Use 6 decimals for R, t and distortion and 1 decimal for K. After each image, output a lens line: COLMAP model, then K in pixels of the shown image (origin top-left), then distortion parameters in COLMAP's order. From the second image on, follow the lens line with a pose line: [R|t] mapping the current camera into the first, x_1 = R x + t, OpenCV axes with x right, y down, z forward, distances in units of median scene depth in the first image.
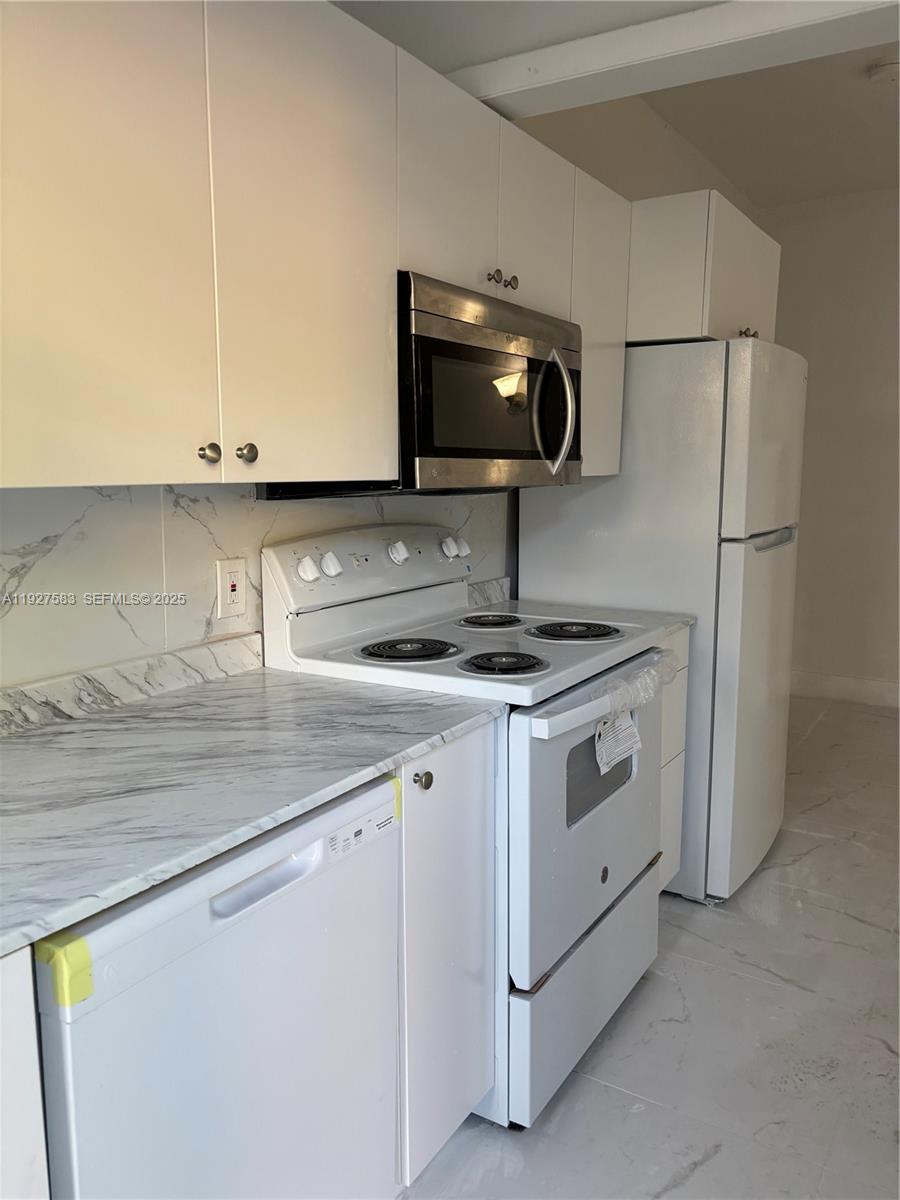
lens RADIAL K [[909.9, 0, 456.8], [0, 909.9, 603.2], [0, 0, 1]] dist [0.043595, -0.049108]
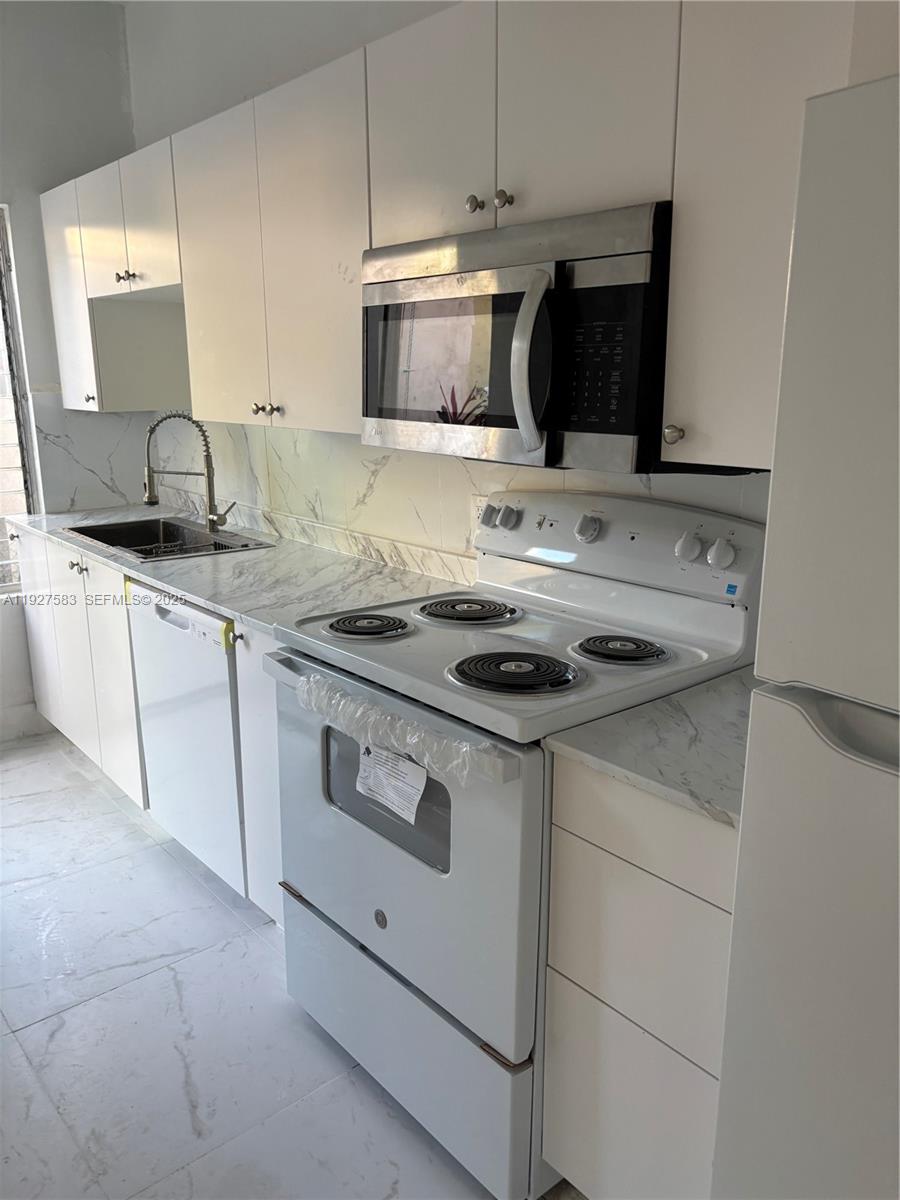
lens RADIAL K [[909.9, 0, 458.4], [0, 909.9, 605.2], [0, 0, 1]] dist [0.043595, -0.049108]
pose [[-0.307835, 0.228584, -0.923573, 0.976671], [-0.144818, 0.948143, 0.282934, -0.263668], [0.940354, 0.220847, -0.258769, 1.389779]]
